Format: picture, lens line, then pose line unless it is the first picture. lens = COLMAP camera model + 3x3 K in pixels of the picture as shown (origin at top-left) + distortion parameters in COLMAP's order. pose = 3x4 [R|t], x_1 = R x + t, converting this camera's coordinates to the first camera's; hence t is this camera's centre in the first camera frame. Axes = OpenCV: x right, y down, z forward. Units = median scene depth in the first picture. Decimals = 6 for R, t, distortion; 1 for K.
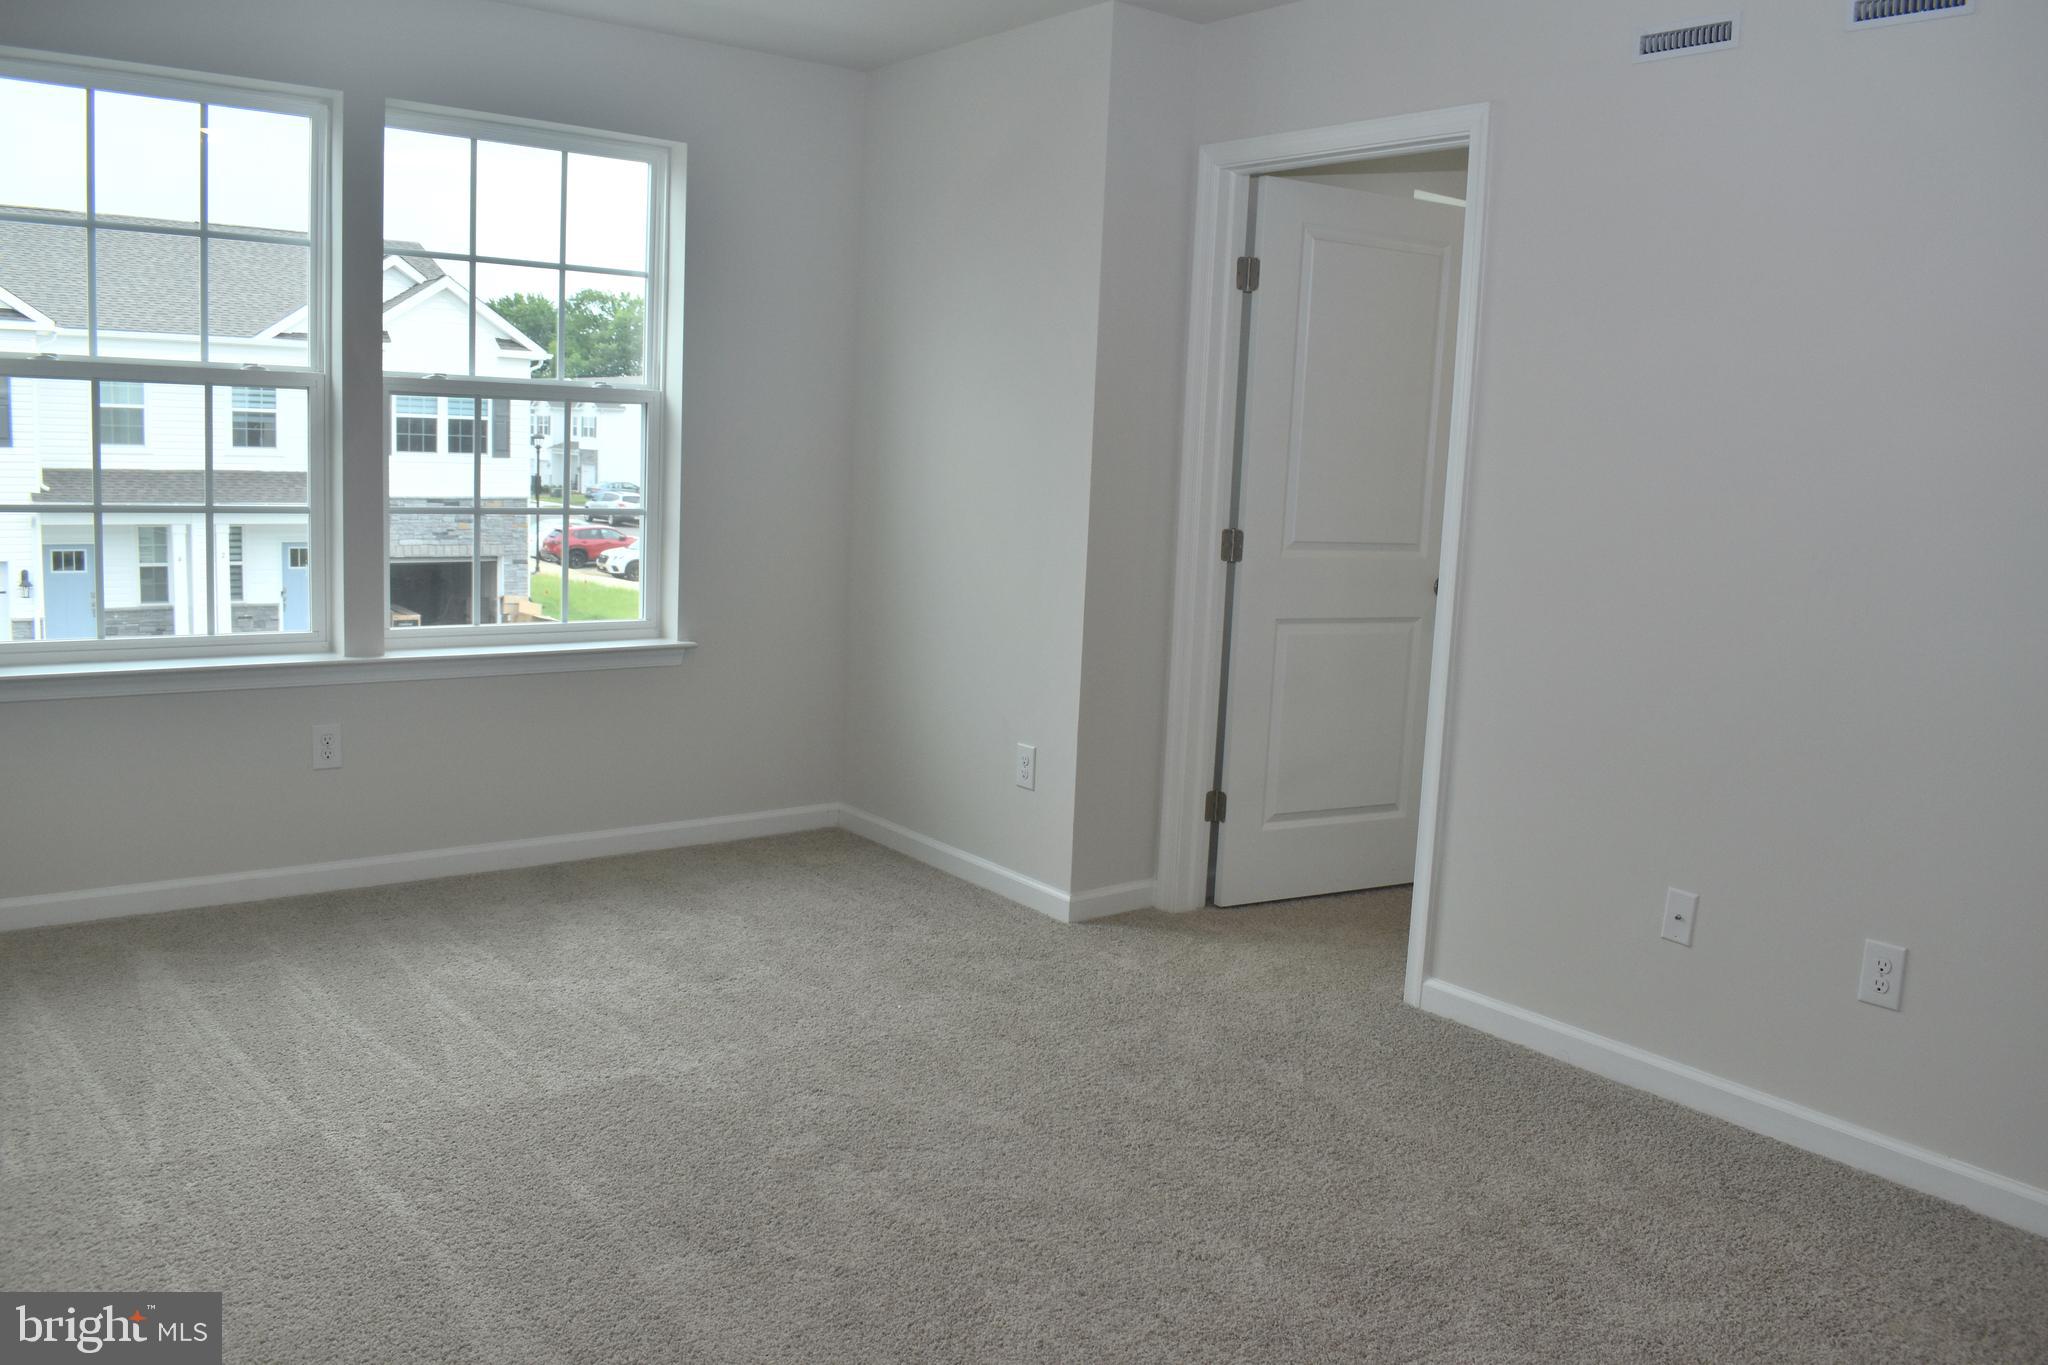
lens RADIAL K [[1653.1, 0, 1002.0], [0, 1653.1, 669.7], [0, 0, 1]] dist [-0.043901, 0.002017]
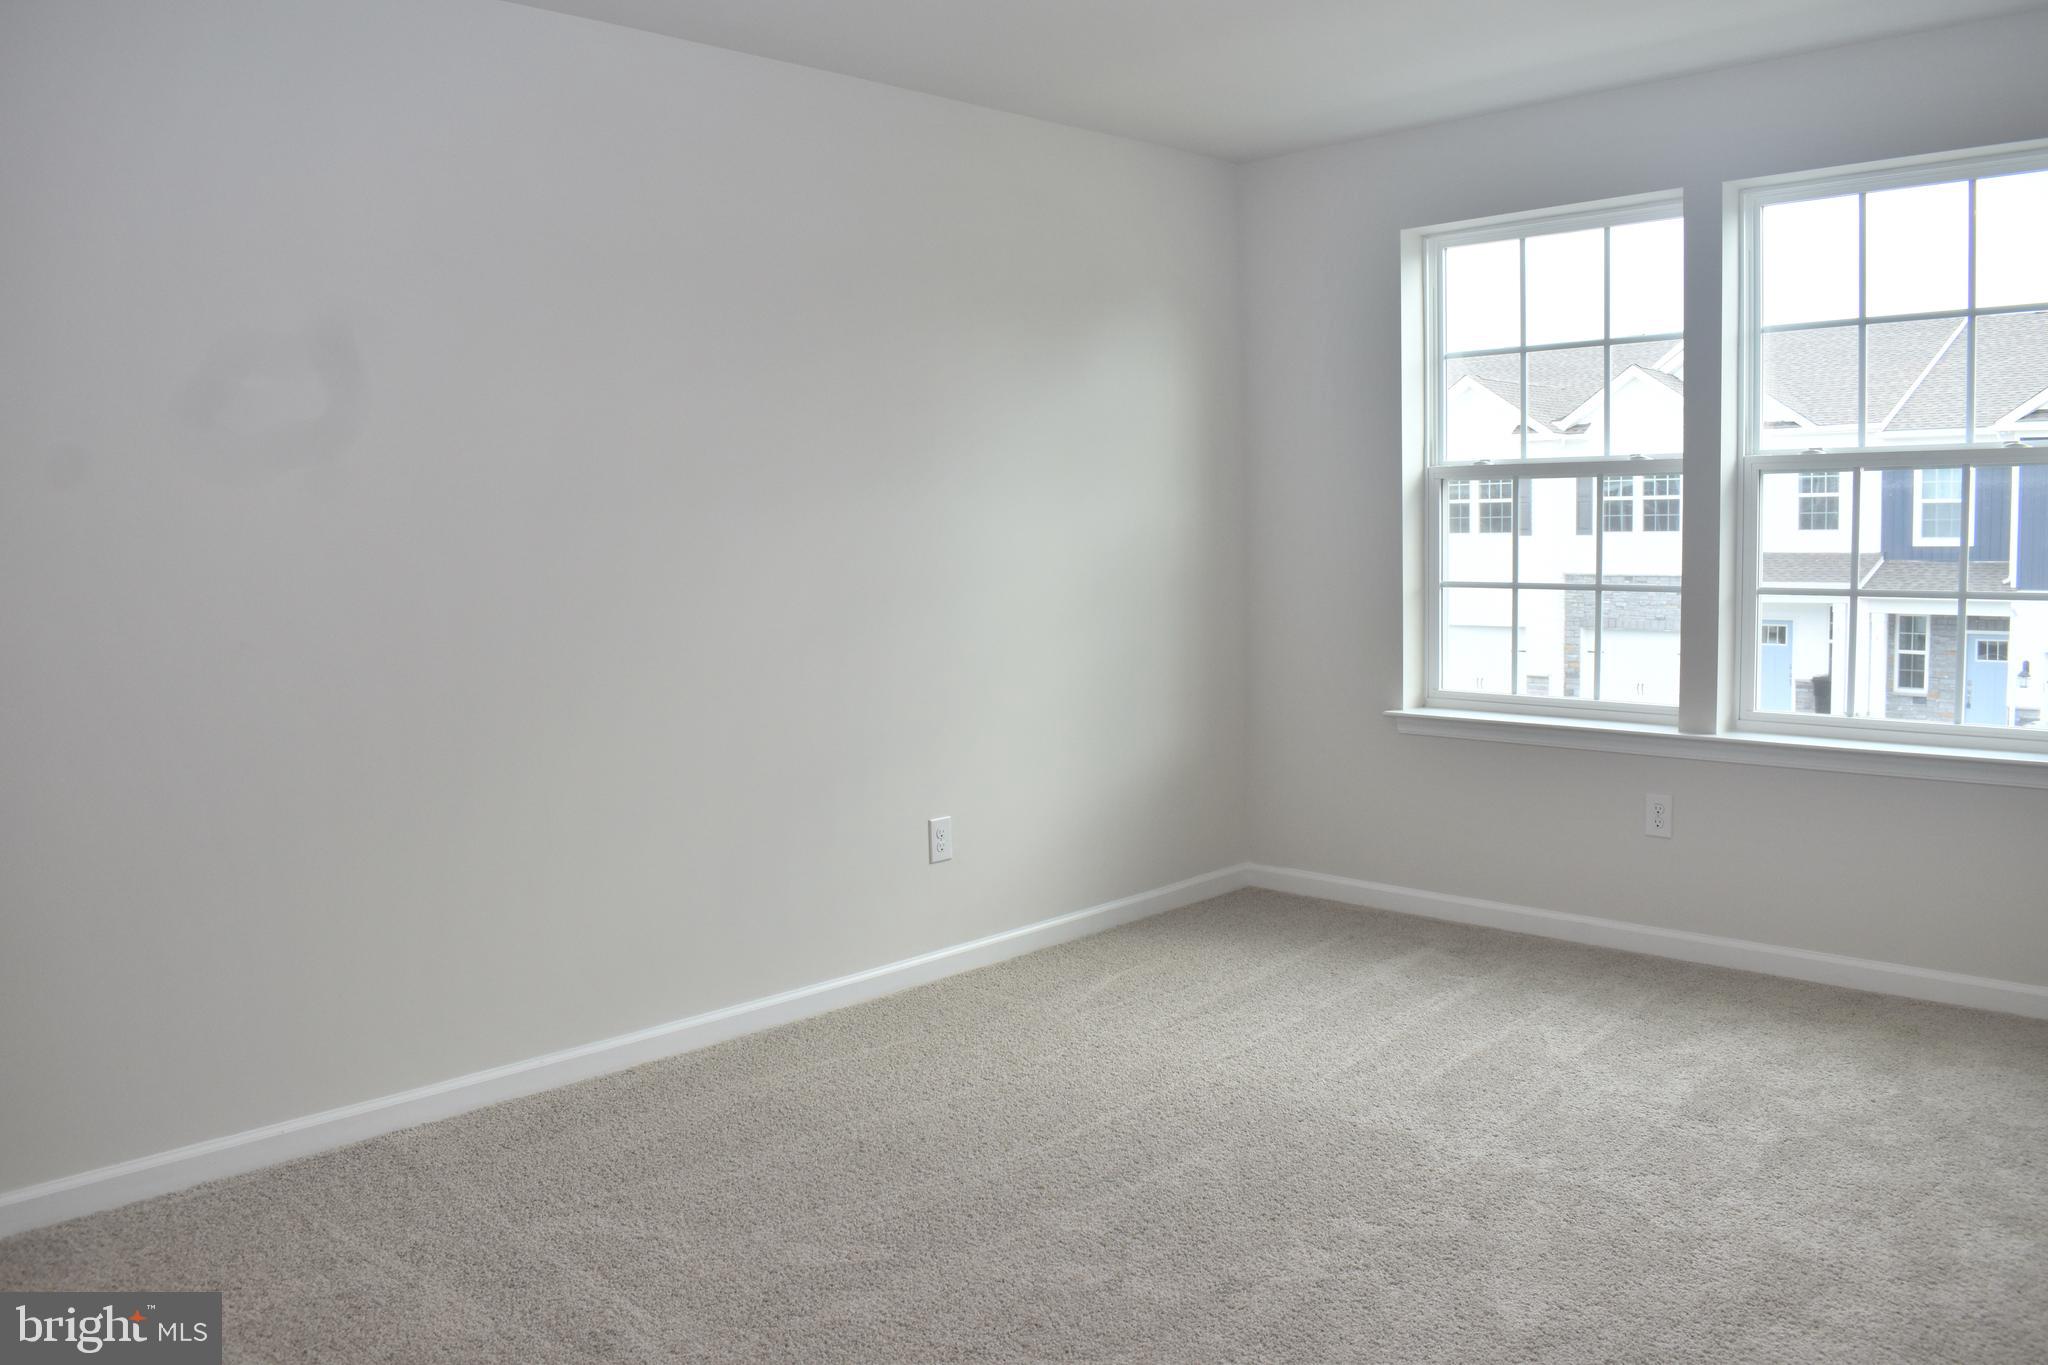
lens RADIAL K [[1653.1, 0, 1002.0], [0, 1653.1, 669.7], [0, 0, 1]] dist [-0.043901, 0.002017]
pose [[0.145551, 0.049787, -0.988097, 0.580936], [-0.107450, 0.993621, 0.034238, -0.037736], [0.983499, 0.101188, 0.149972, 0.446661]]
